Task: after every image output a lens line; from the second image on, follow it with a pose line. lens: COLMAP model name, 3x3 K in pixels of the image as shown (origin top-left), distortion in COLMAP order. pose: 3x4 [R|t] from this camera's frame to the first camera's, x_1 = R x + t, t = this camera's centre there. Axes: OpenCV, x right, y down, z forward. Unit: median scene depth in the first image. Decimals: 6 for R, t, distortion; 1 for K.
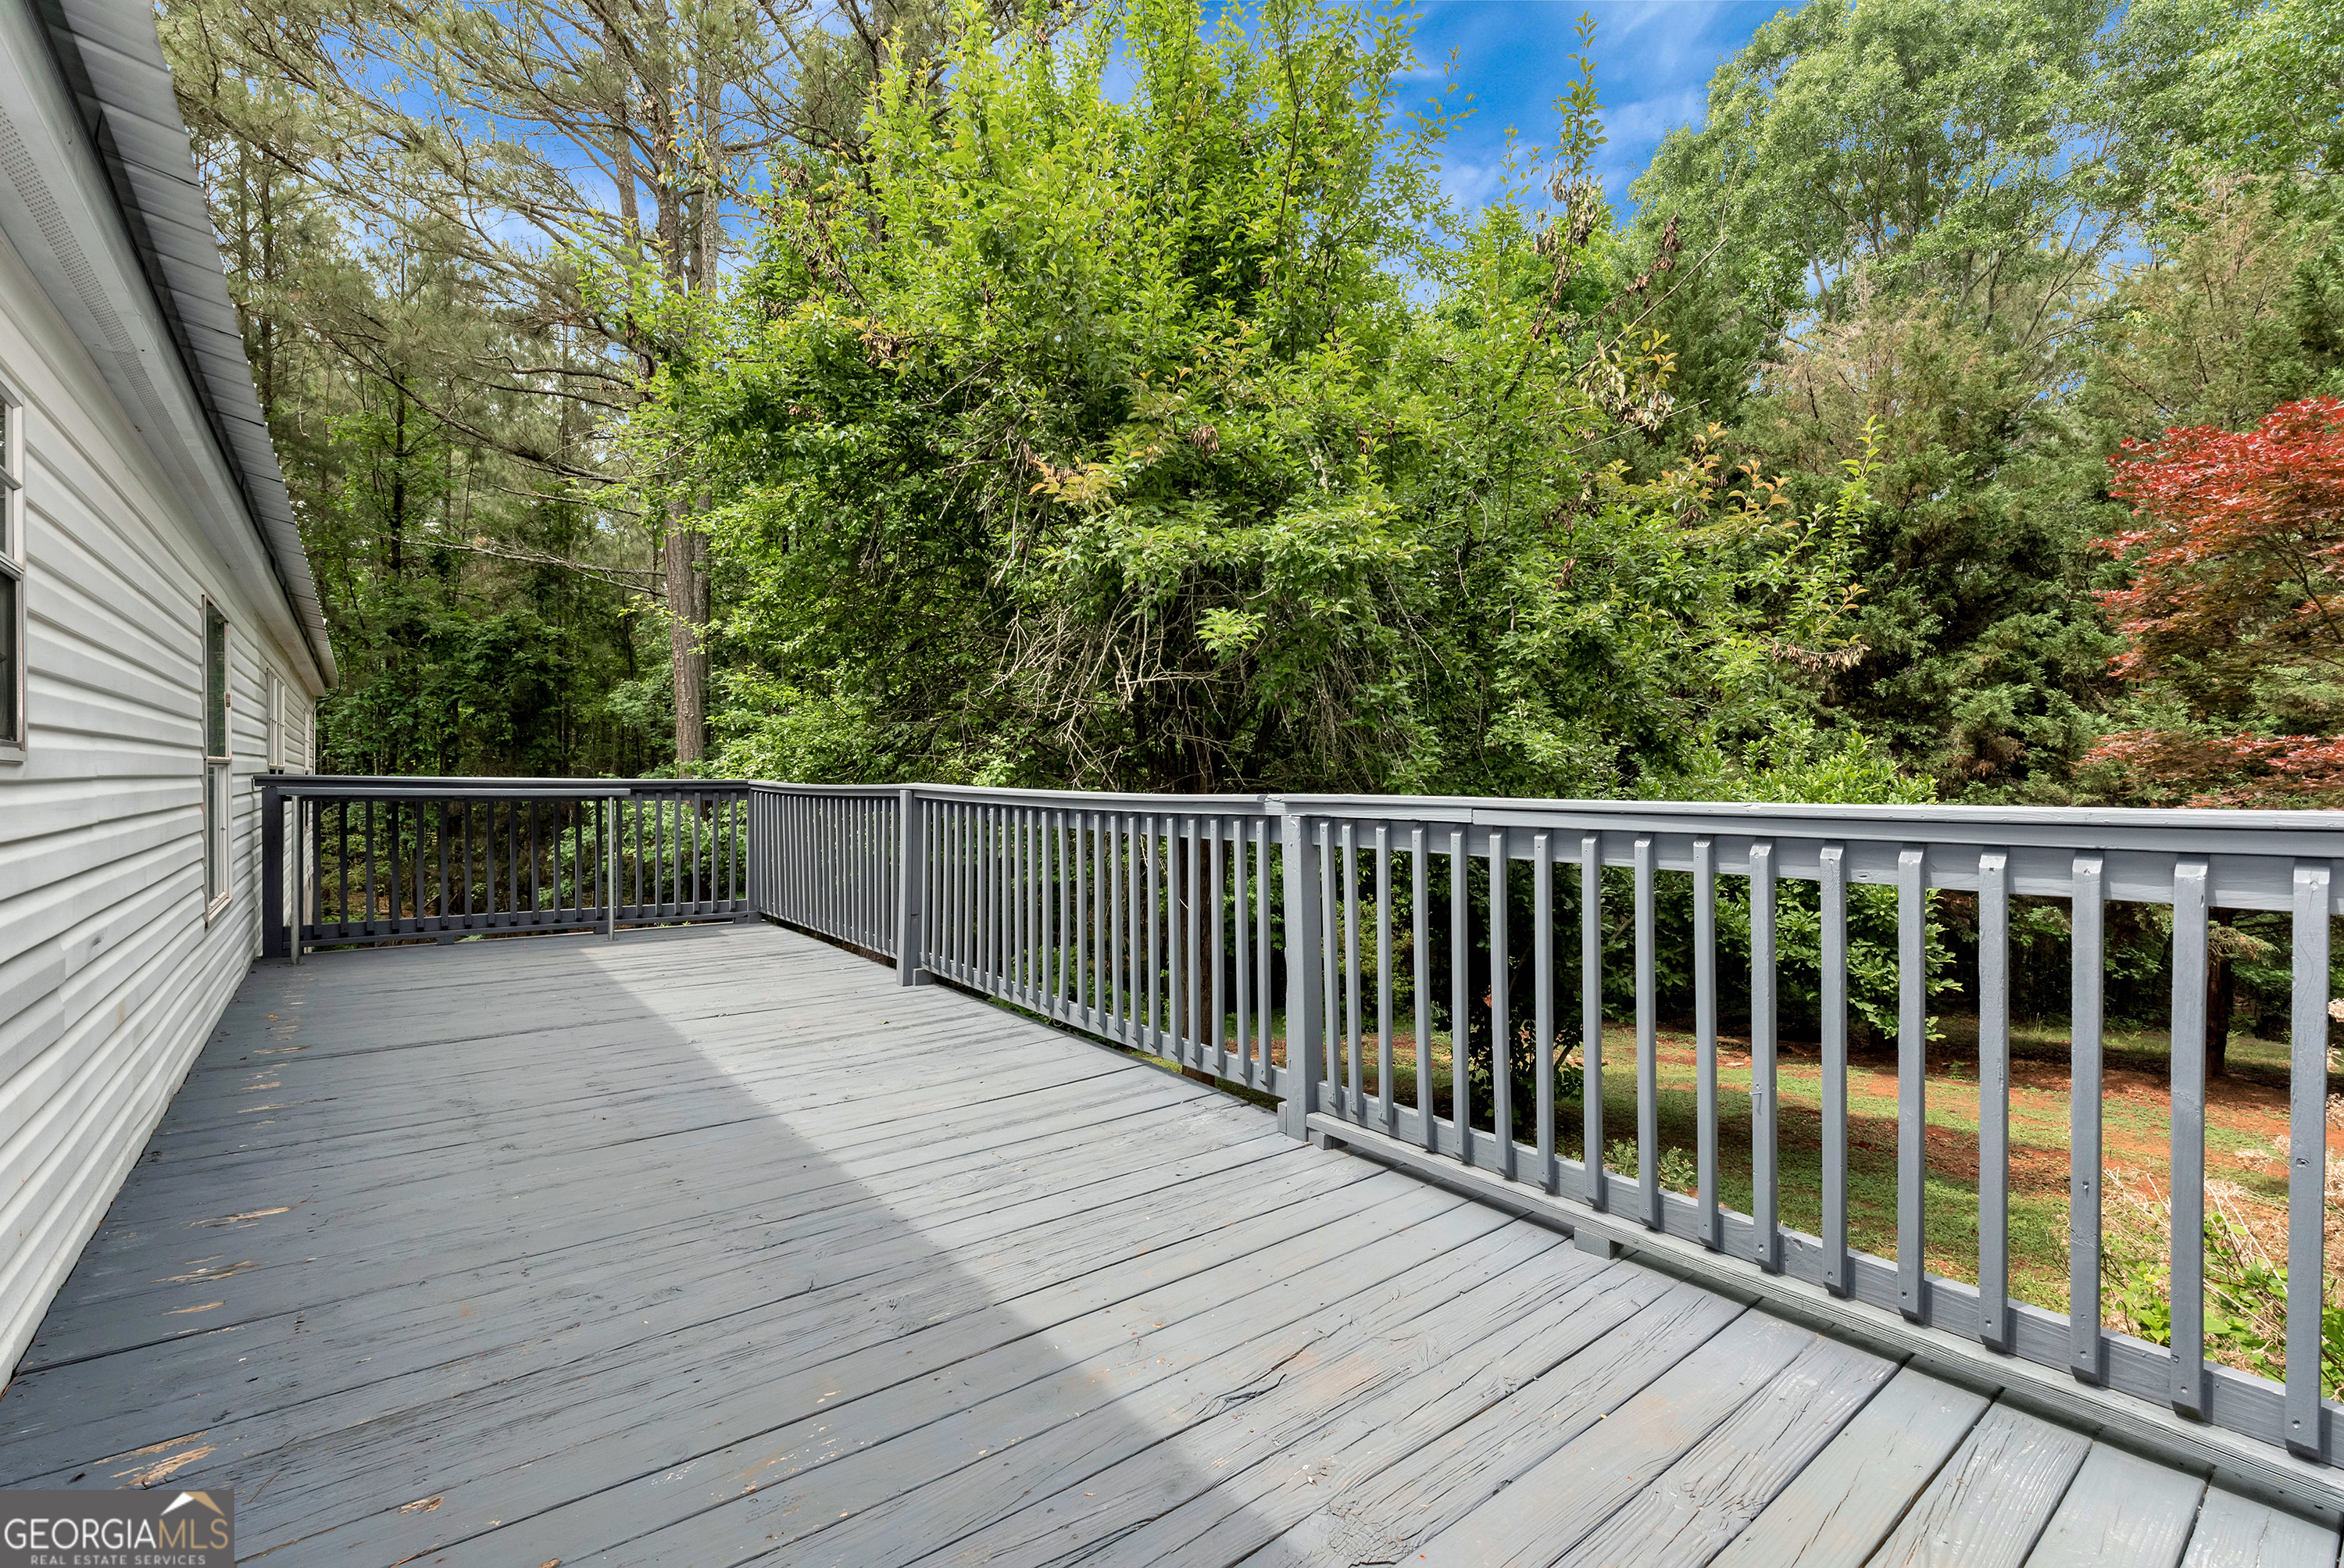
lens RADIAL K [[1033.5, 0, 1178.7], [0, 1033.5, 780.6], [0, 0, 1]] dist [-0.000835, -0.000359]
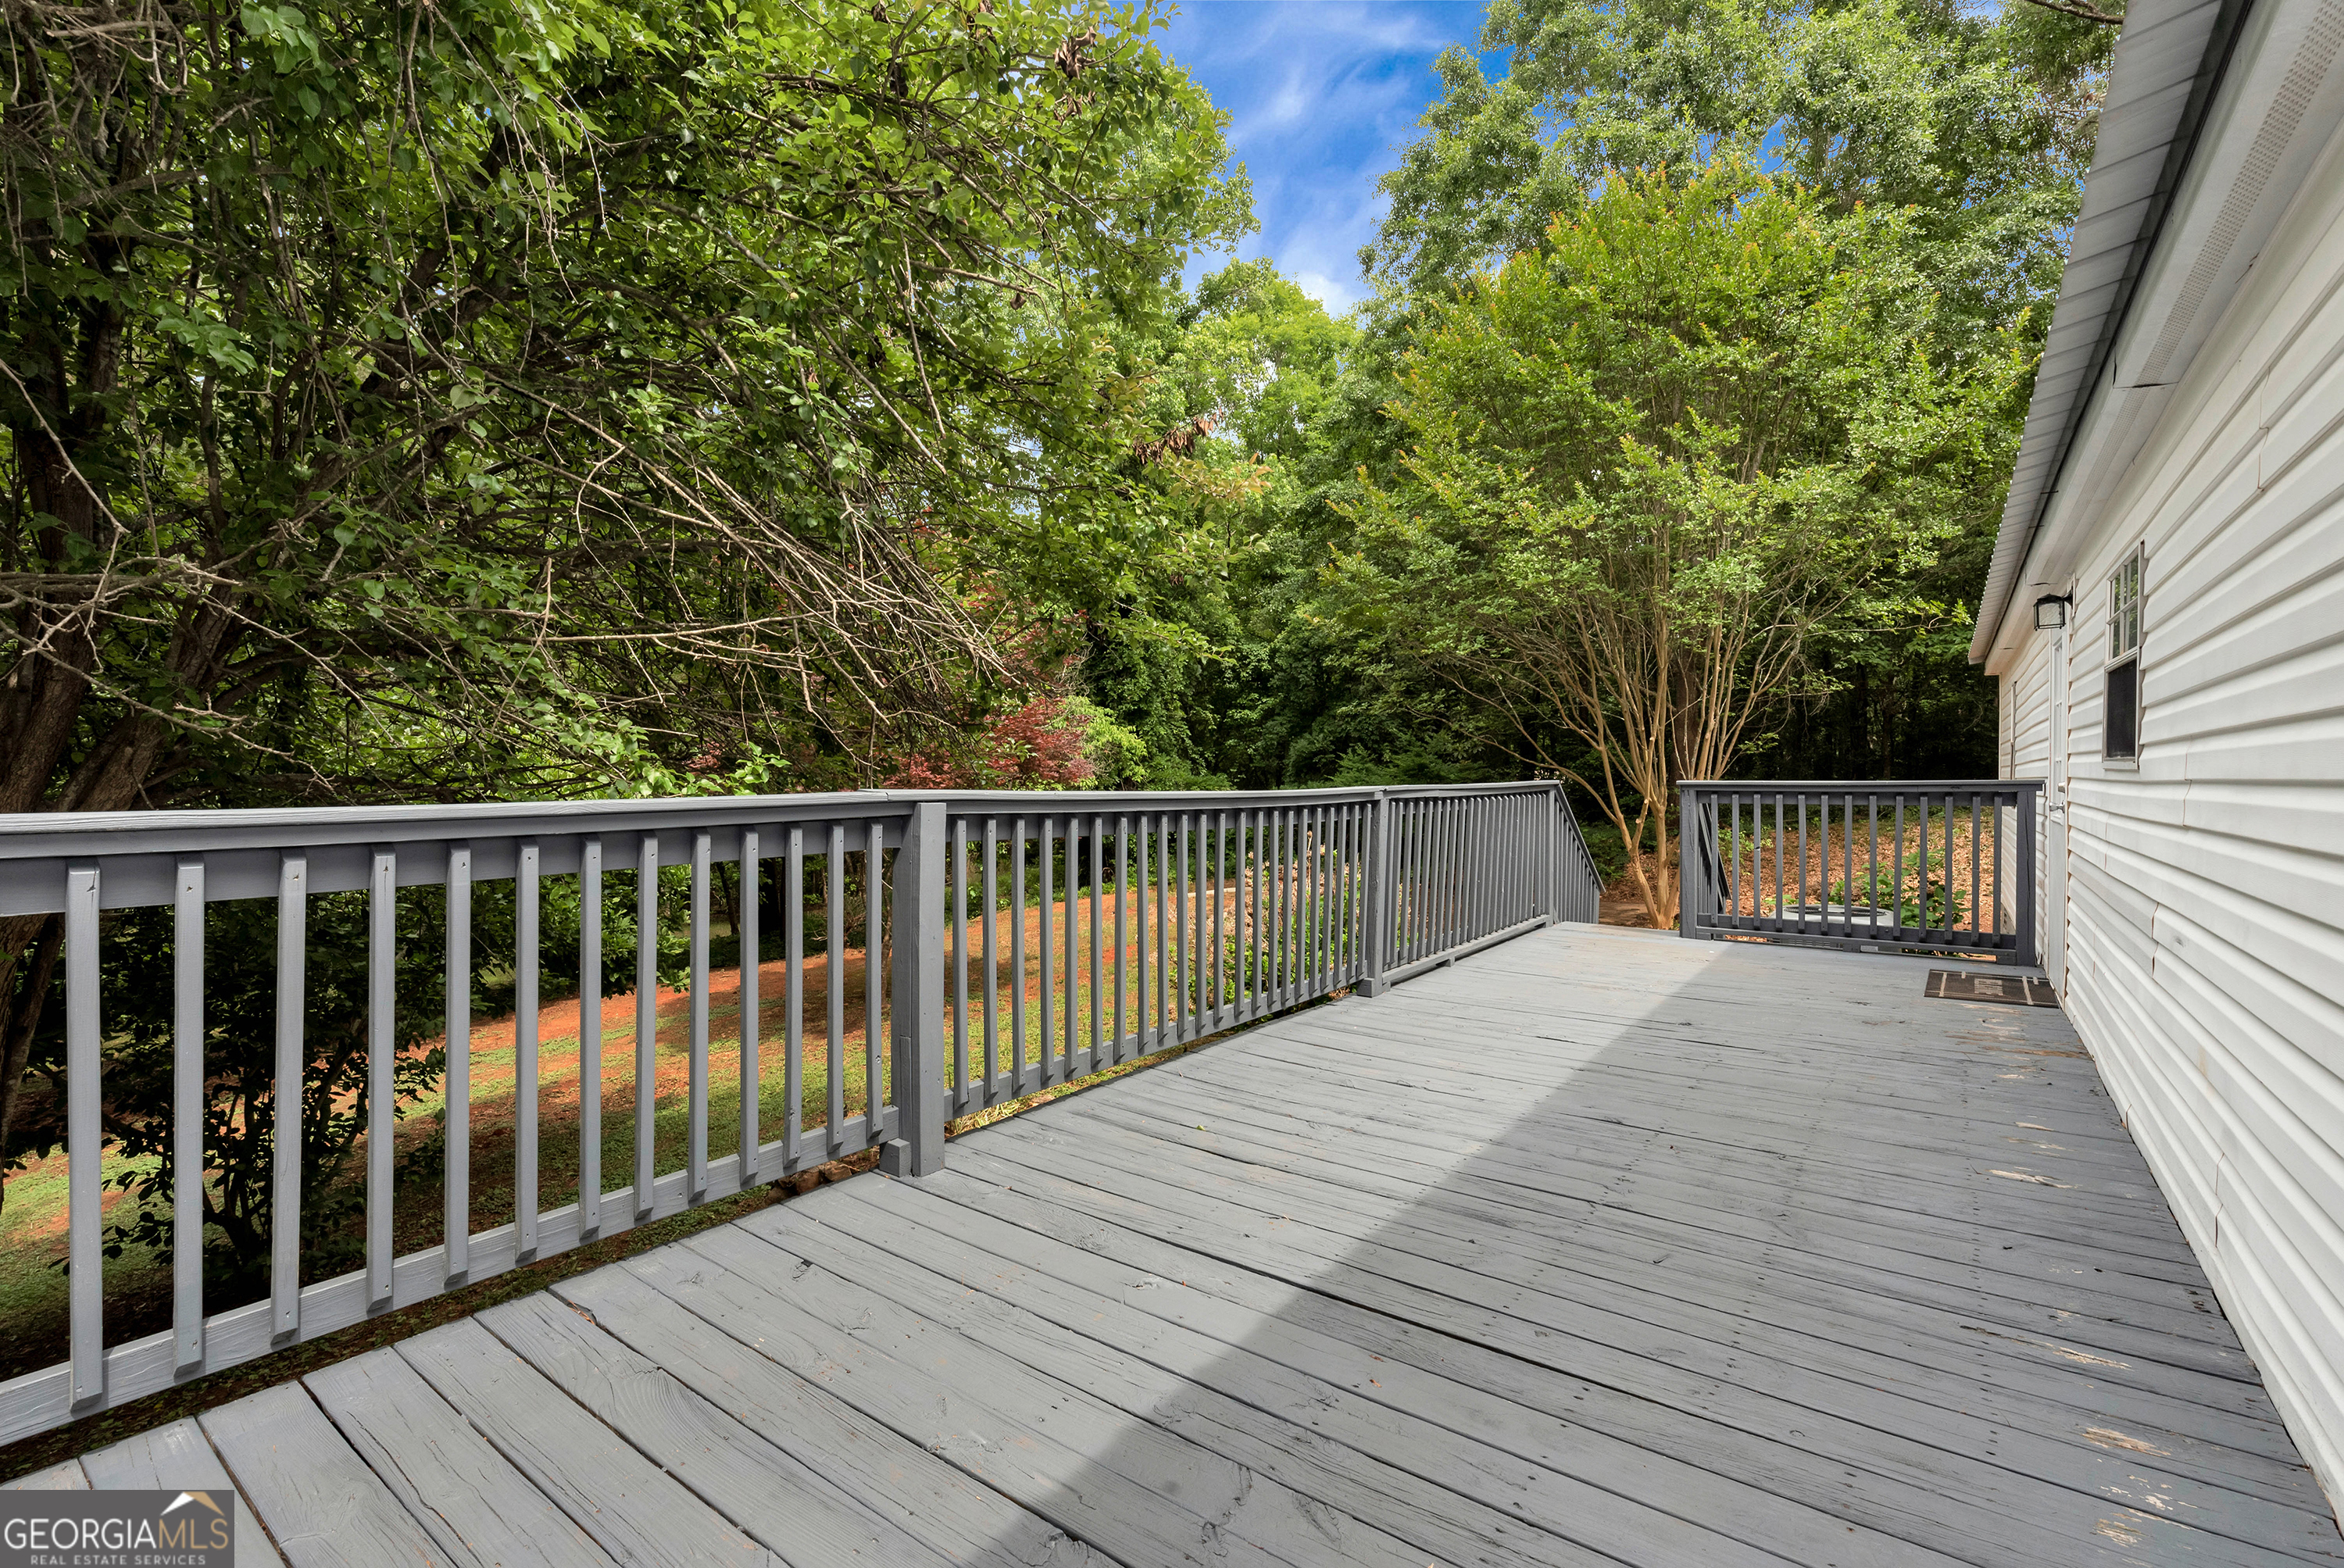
lens RADIAL K [[1033.5, 0, 1178.7], [0, 1033.5, 780.6], [0, 0, 1]] dist [-0.000835, -0.000359]
pose [[-0.262002, 0.001918, 0.965066, -1.036617], [0.001457, 0.999998, -0.001592, 0.005430], [-0.965066, 0.000989, -0.262004, 1.296769]]
